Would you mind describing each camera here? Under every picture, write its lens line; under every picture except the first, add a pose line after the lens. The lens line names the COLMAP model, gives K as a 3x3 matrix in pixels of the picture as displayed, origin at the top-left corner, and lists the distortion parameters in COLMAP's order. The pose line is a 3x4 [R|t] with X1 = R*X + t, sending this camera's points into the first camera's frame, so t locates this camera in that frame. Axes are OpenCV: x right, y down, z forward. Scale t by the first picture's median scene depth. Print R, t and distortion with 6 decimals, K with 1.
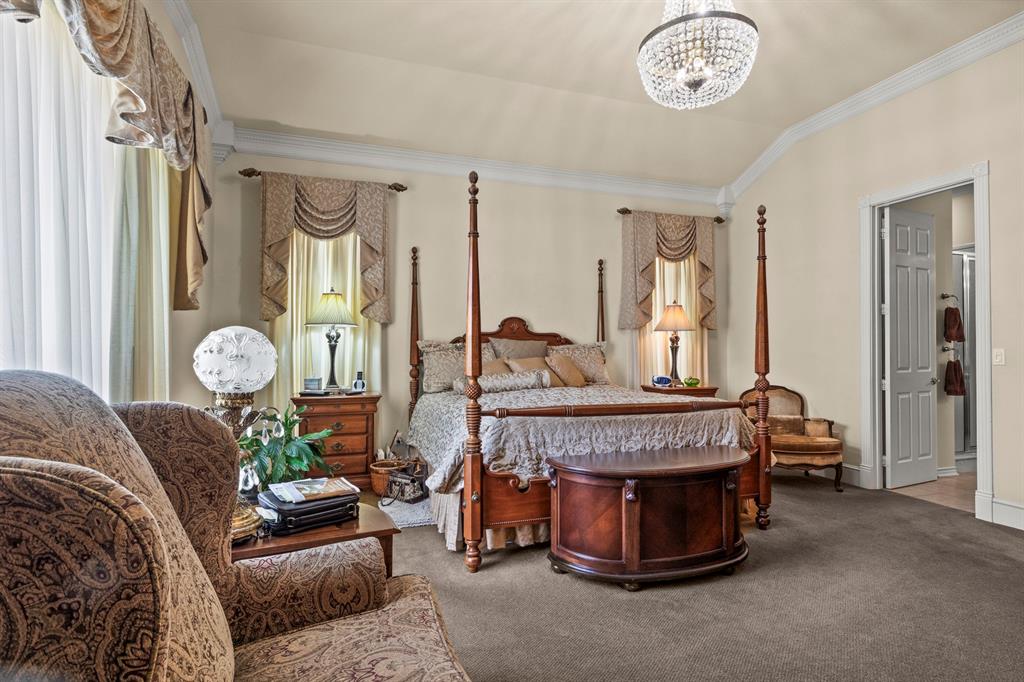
lens RADIAL K [[512.3, 0, 513.5], [0, 512.3, 340.9], [0, 0, 1]] dist [-0.011748, -0.000449]
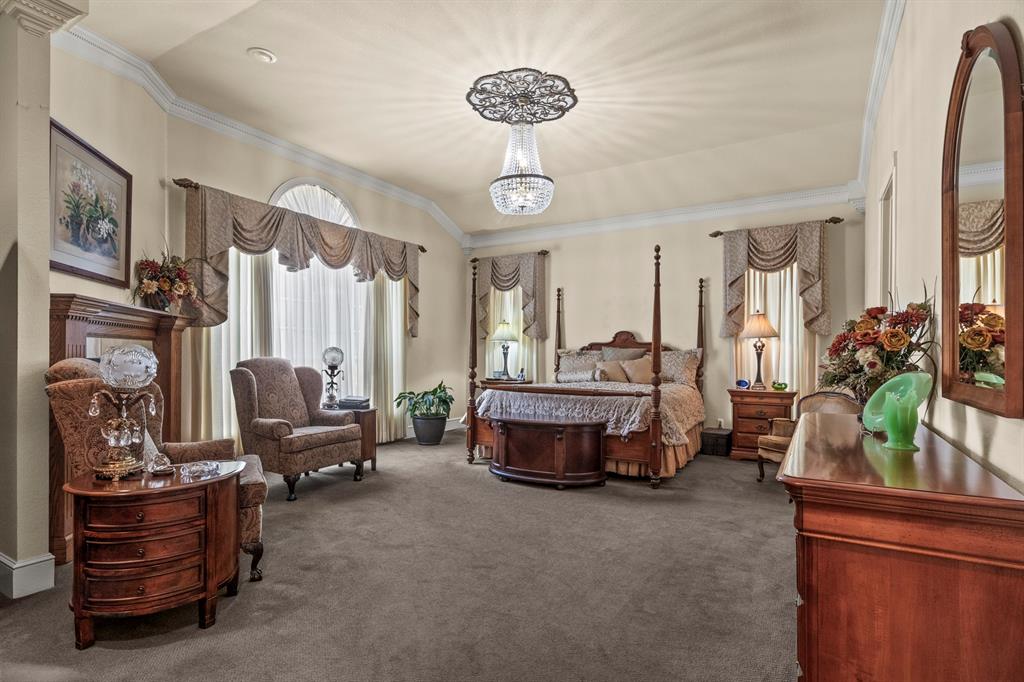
lens RADIAL K [[512.3, 0, 508.6], [0, 512.3, 350.9], [0, 0, 1]] dist [-0.011748, -0.000449]
pose [[0.643412, -0.005666, -0.765499, 0.886430], [0.010802, 0.999940, 0.001678, 0.000996], [0.765443, -0.009349, 0.643435, -0.103636]]
